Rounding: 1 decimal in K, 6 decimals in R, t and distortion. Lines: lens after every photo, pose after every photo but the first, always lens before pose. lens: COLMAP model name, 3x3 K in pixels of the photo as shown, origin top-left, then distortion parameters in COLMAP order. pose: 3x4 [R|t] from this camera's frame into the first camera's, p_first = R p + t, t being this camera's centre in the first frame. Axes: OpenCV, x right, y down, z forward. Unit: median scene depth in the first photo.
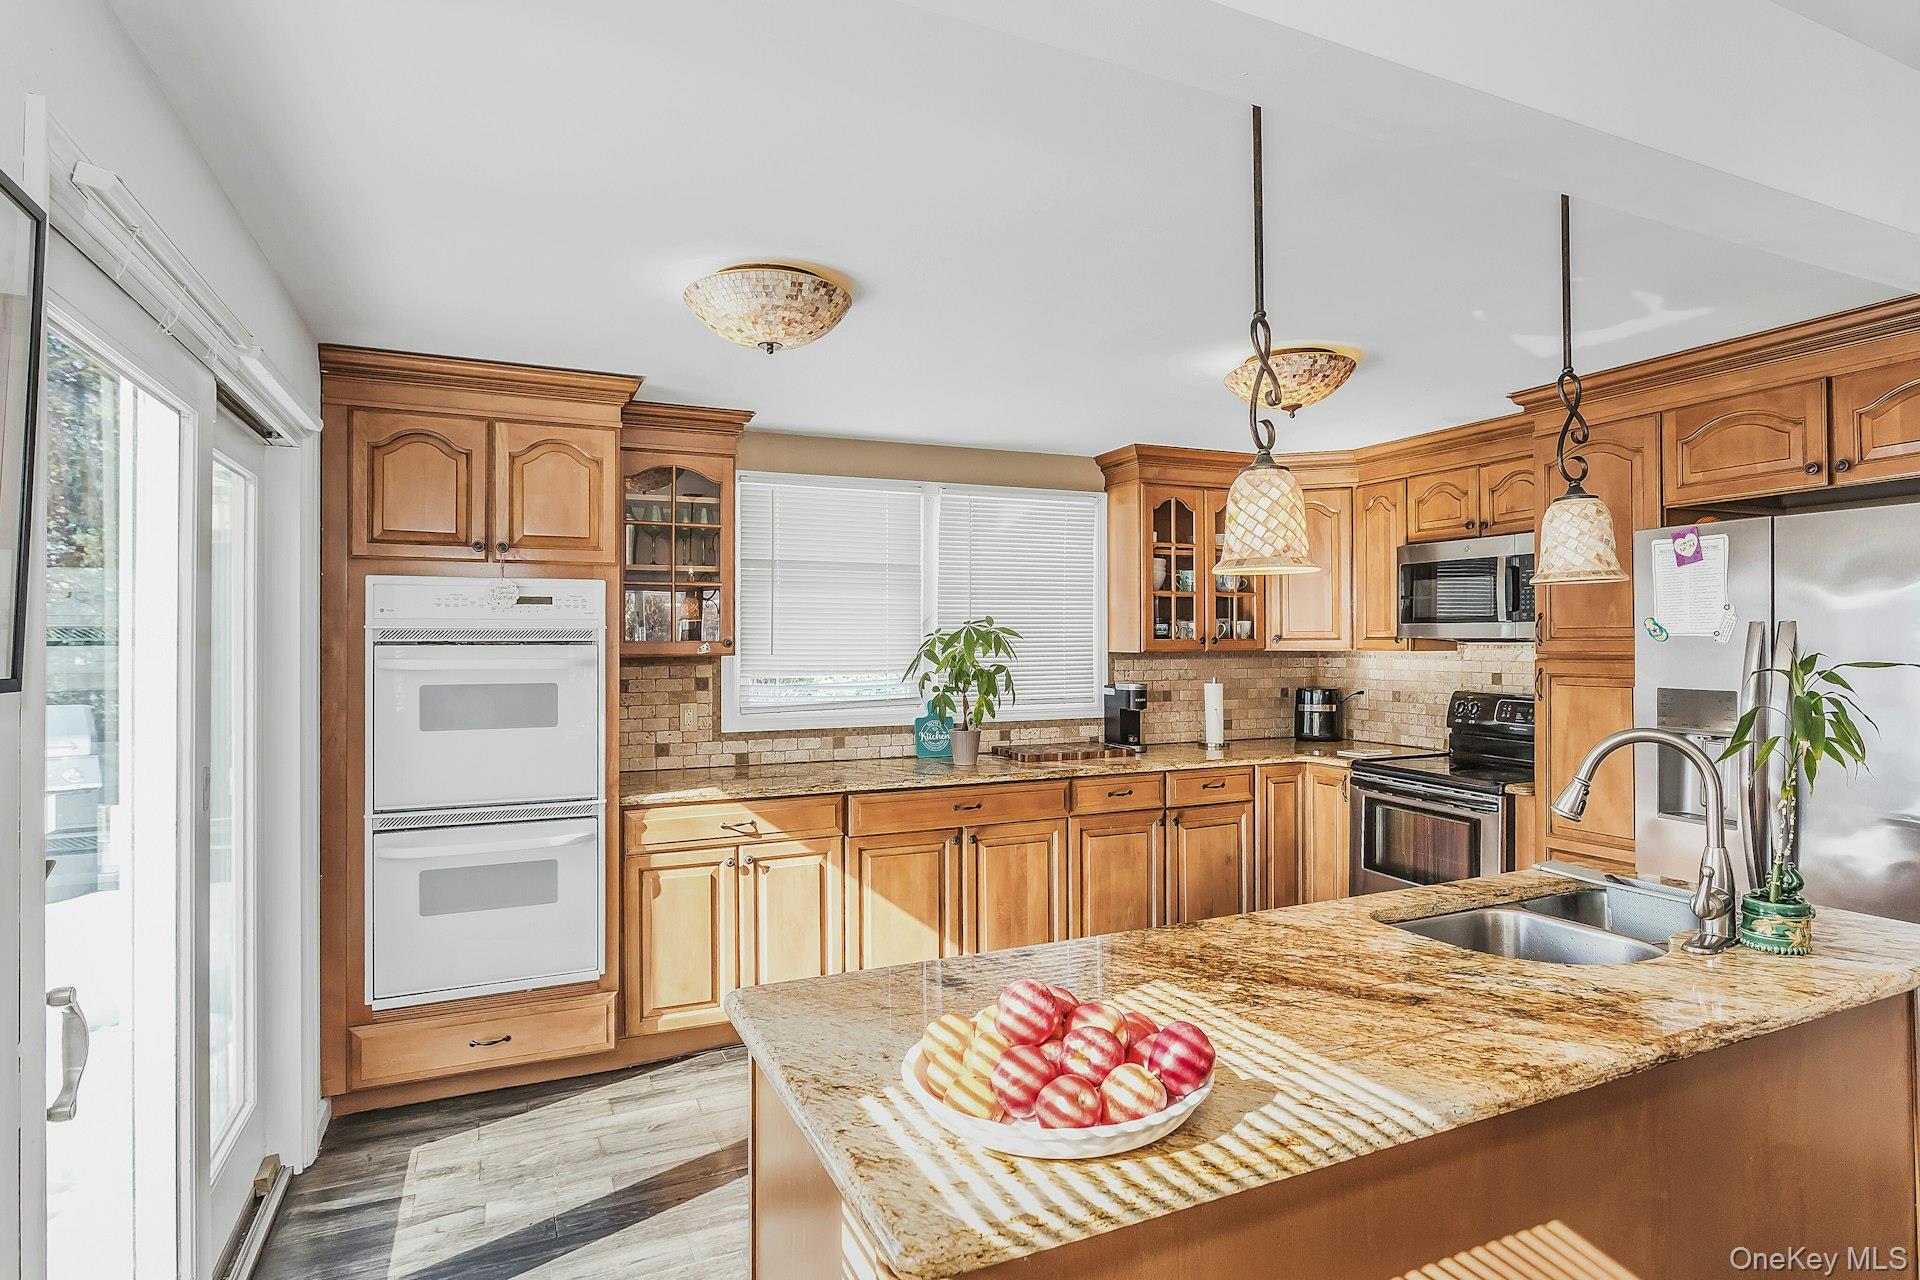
lens RADIAL K [[1048.9, 0, 1032.1], [0, 1048.9, 632.4], [0, 0, 1]] dist [-0.003517, 0.000670]
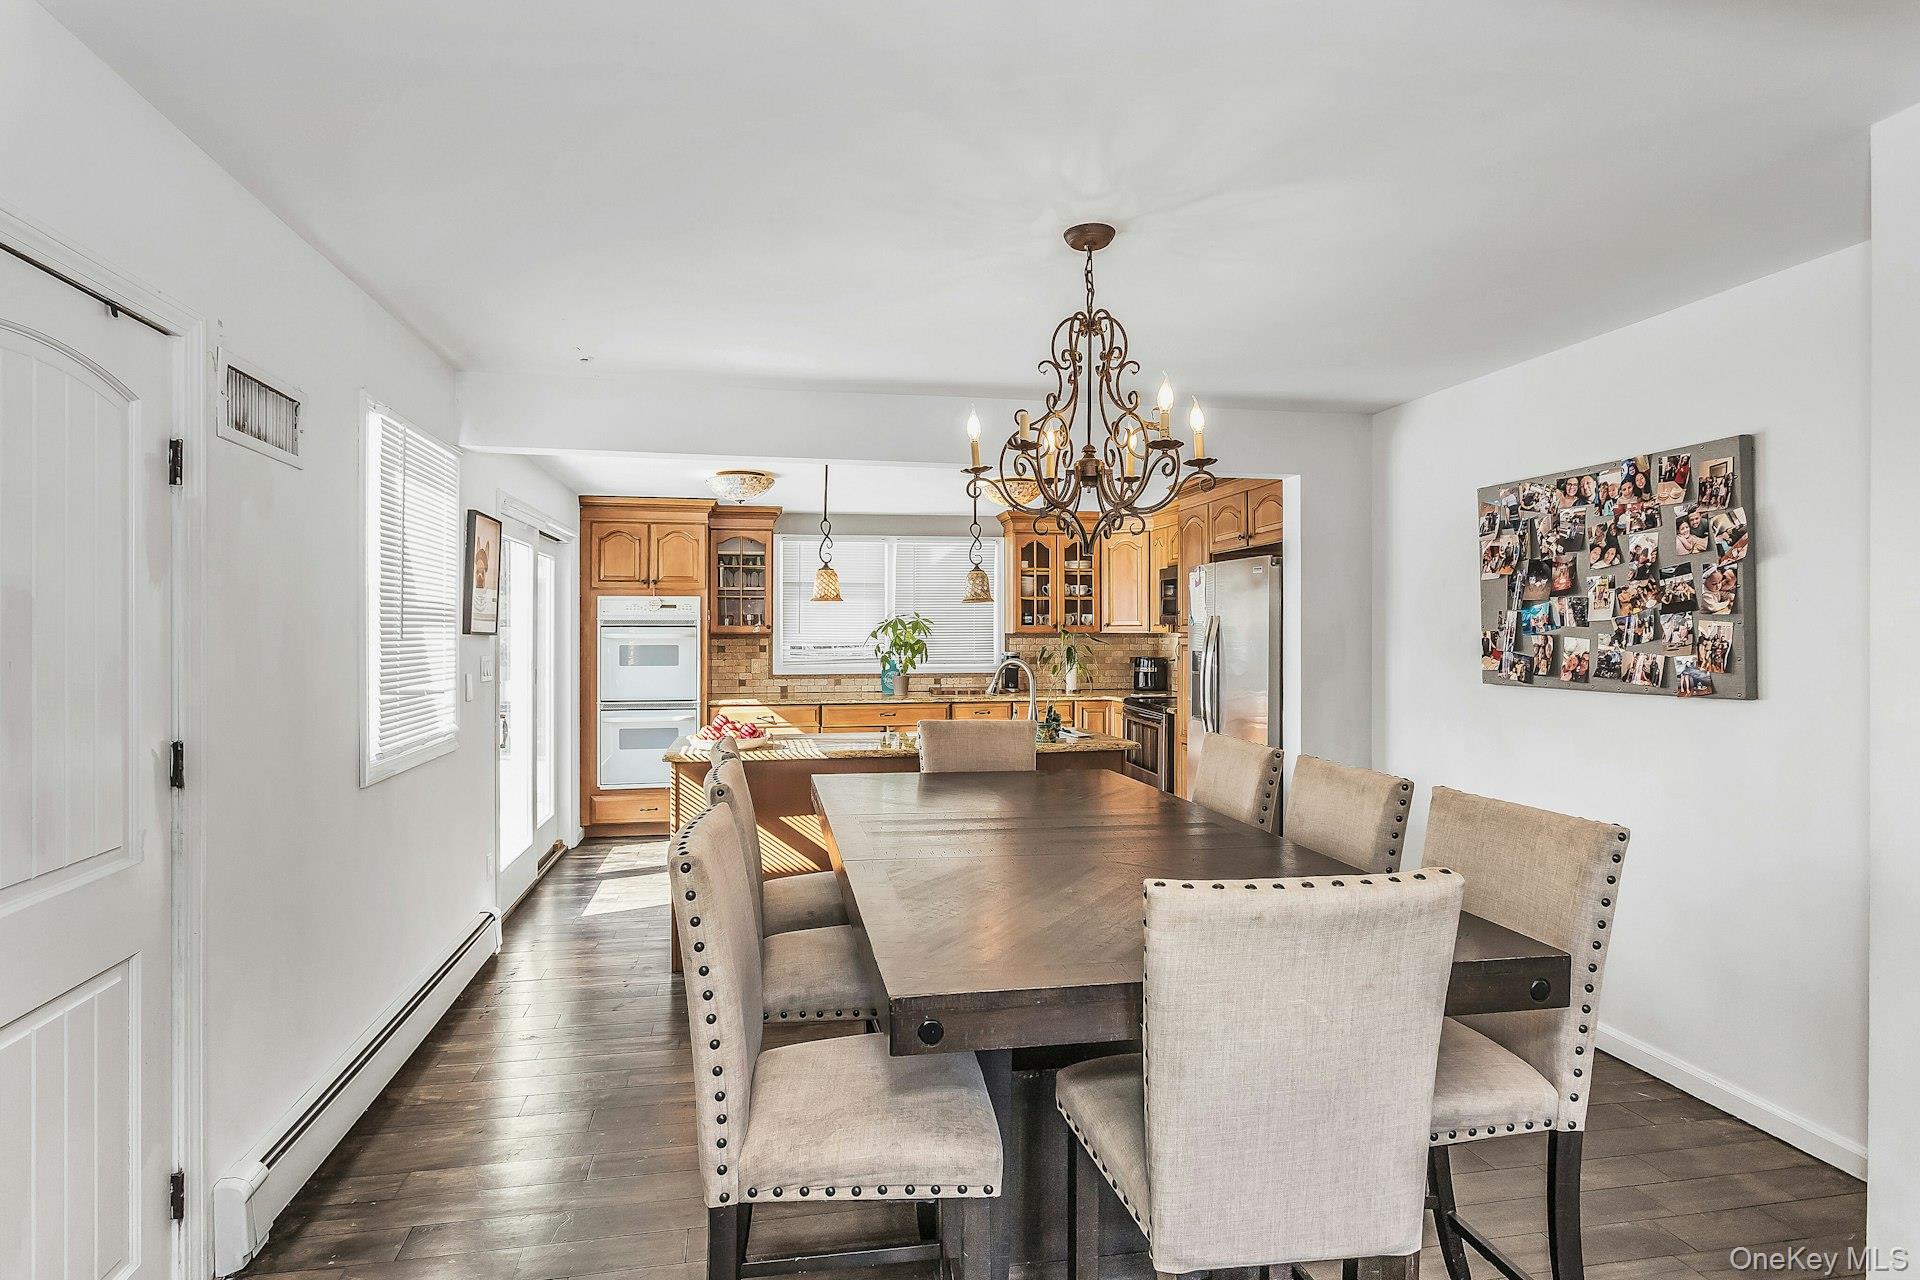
lens RADIAL K [[931.6, 0, 950.3], [0, 931.6, 624.3], [0, 0, 1]] dist [-0.001327, 0.000408]
pose [[0.968150, 0.001257, -0.250367, 0.484683], [-0.000466, 0.999995, 0.003218, -0.000155], [0.250370, -0.002998, 0.968146, -0.605246]]
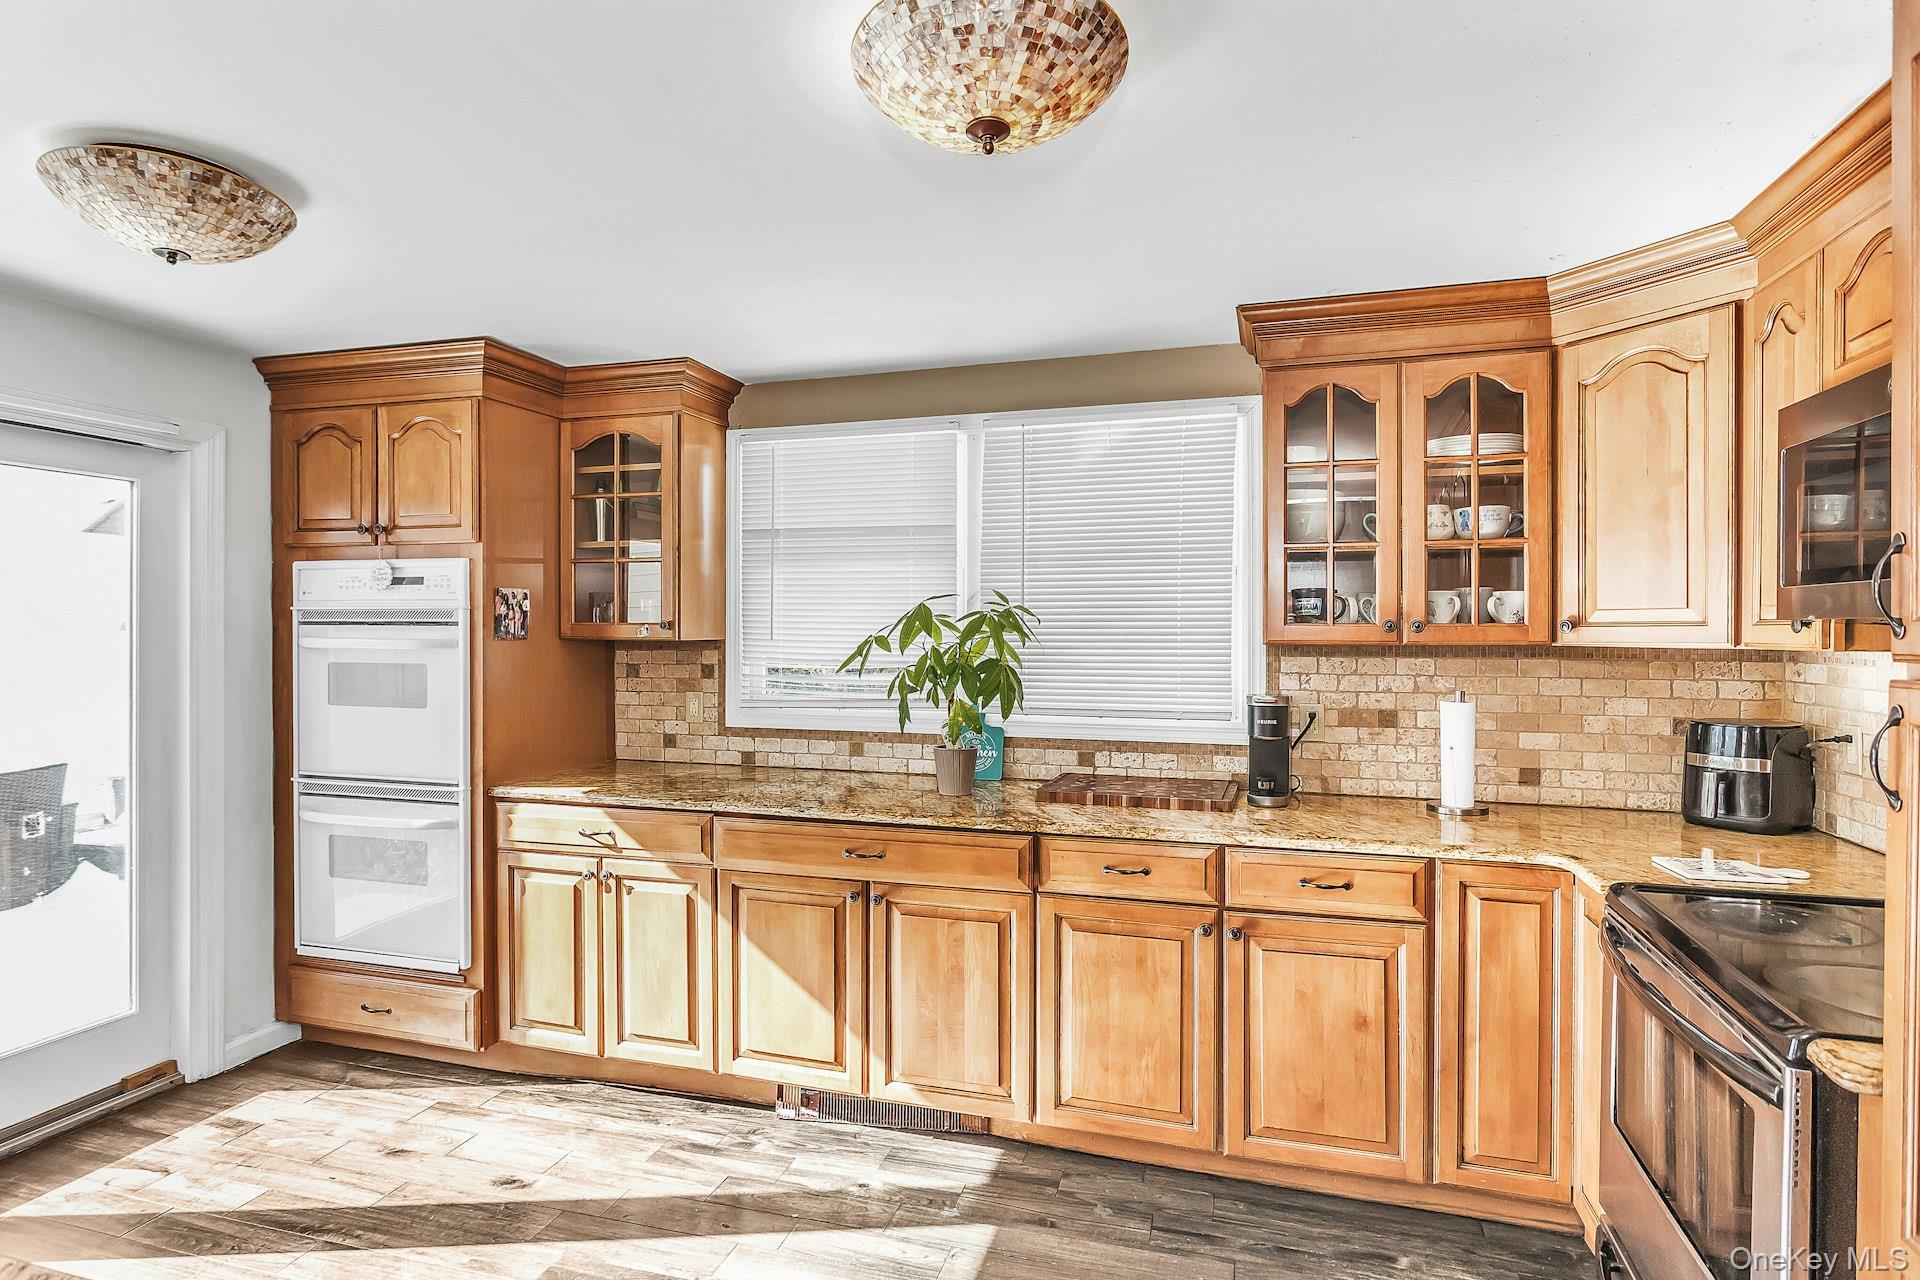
lens RADIAL K [[1025.3, 0, 896.3], [0, 1025.3, 629.4], [0, 0, 1]] dist [-0.001622, 0.000514]
pose [[0.720109, 0.005355, -0.693840, 0.466078], [-0.000487, 0.999974, 0.007213, 0.007319], [0.693860, -0.004856, 0.720093, 0.534085]]
